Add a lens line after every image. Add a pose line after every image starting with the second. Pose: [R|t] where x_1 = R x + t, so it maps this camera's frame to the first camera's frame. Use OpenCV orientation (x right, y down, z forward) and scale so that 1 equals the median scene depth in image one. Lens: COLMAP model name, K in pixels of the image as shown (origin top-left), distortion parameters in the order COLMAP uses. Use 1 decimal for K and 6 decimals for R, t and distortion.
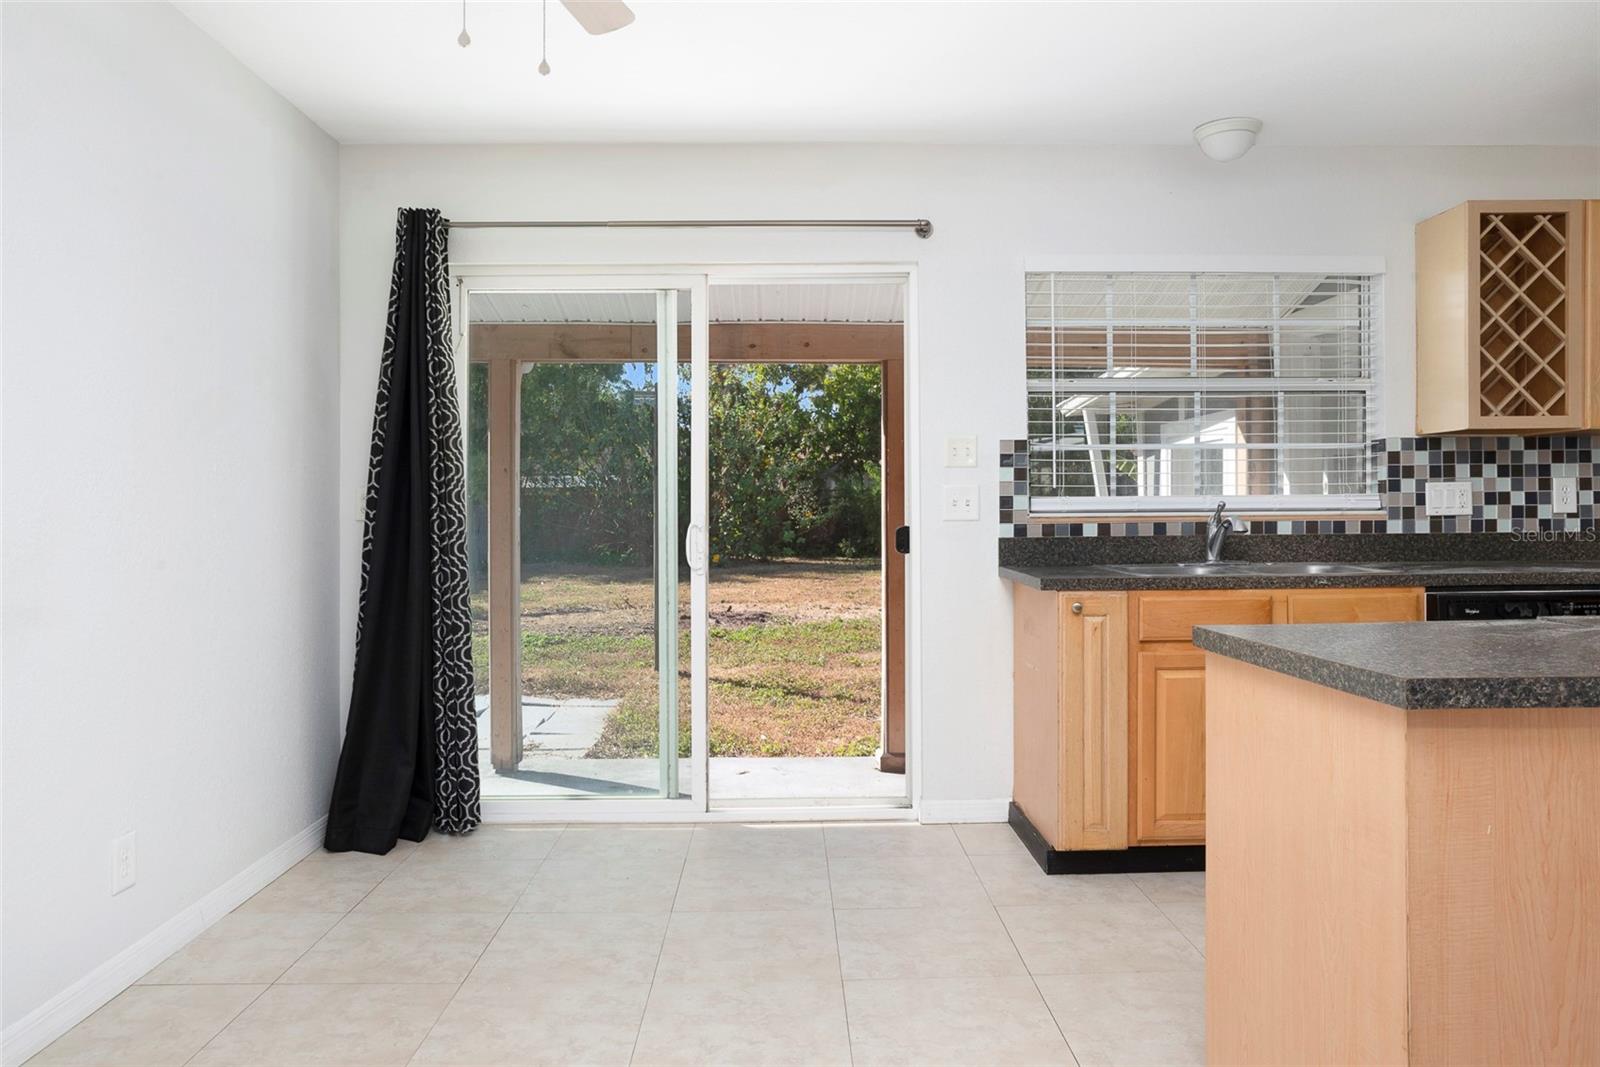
lens RADIAL K [[1117.4, 0, 804.3], [0, 1117.4, 507.8], [0, 0, 1]] dist [-0.071720, 0.074848]
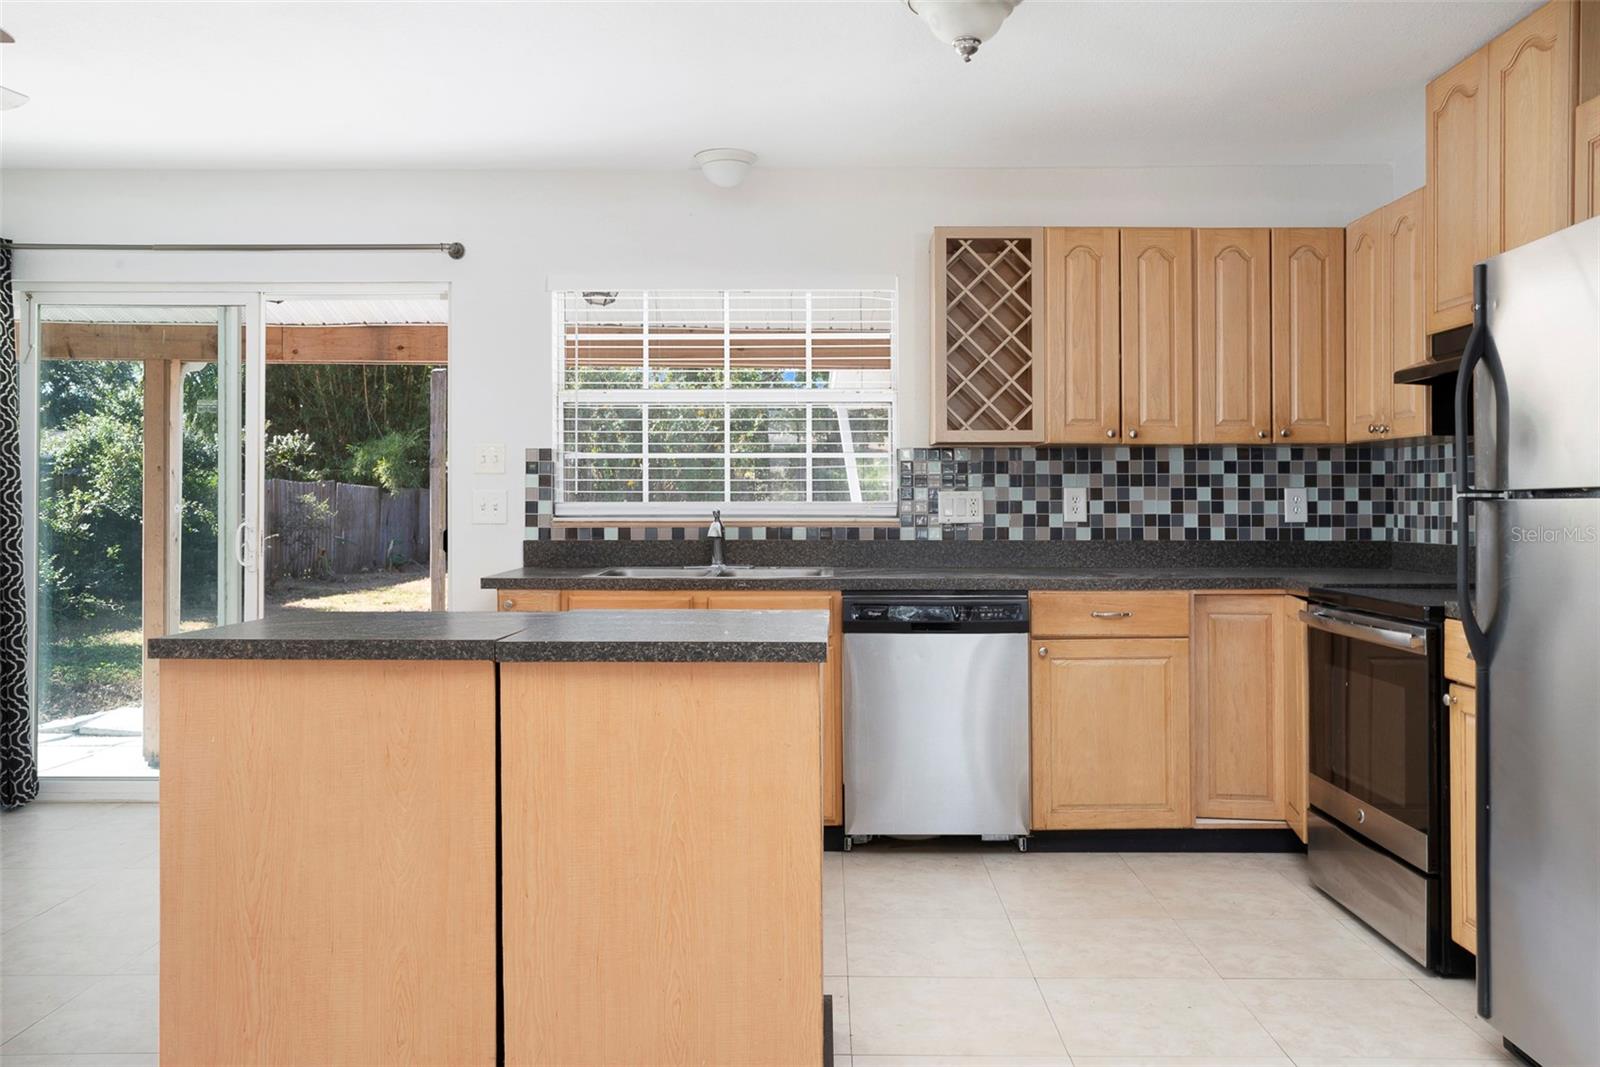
lens RADIAL K [[1328.6, 0, 780.4], [0, 1328.6, 473.8], [0, 0, 1]] dist [-0.054225, 0.104260]
pose [[0.999221, 0.007797, -0.038689, 0.465672], [-0.008490, 0.999806, -0.017786, -0.016180], [0.038542, 0.018101, 0.999093, -0.256961]]
